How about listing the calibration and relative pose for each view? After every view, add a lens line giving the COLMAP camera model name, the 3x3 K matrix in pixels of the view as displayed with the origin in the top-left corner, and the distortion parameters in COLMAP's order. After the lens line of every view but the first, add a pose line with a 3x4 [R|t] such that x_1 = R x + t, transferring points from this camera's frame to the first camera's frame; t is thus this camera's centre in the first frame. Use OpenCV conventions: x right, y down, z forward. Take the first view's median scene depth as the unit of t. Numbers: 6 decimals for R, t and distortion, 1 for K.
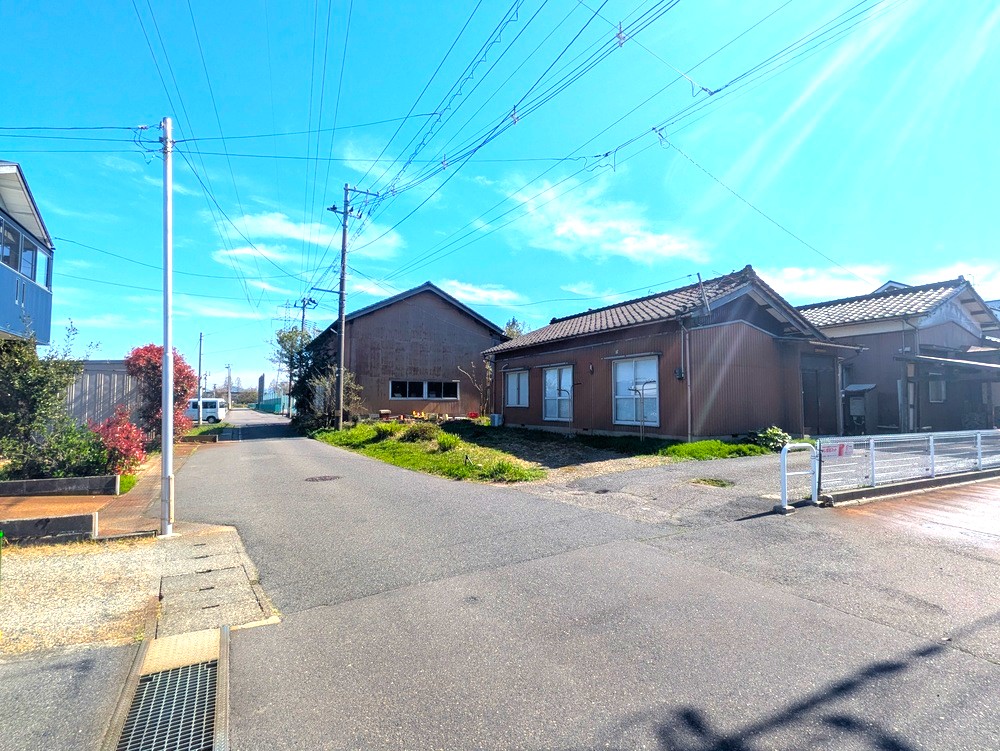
lens RADIAL K [[508.0, 0, 500.0], [0, 508.0, 375.5], [0, 0, 1]] dist [0.003608, -0.000819]
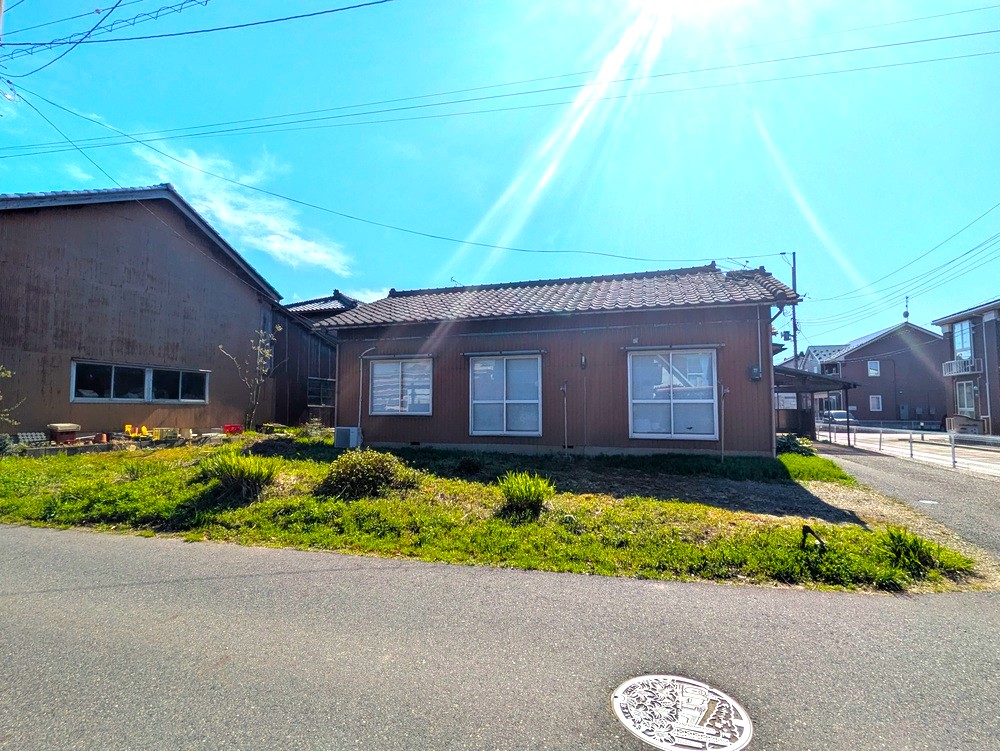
lens RADIAL K [[505.6, 0, 509.3], [0, 505.6, 377.3], [0, 0, 1]] dist [0.000528, -0.001096]
pose [[0.709615, 0.044617, 0.703175, -0.367599], [-0.039132, 0.998948, -0.023894, 0.027899], [-0.703502, -0.010561, 0.710615, 0.524186]]
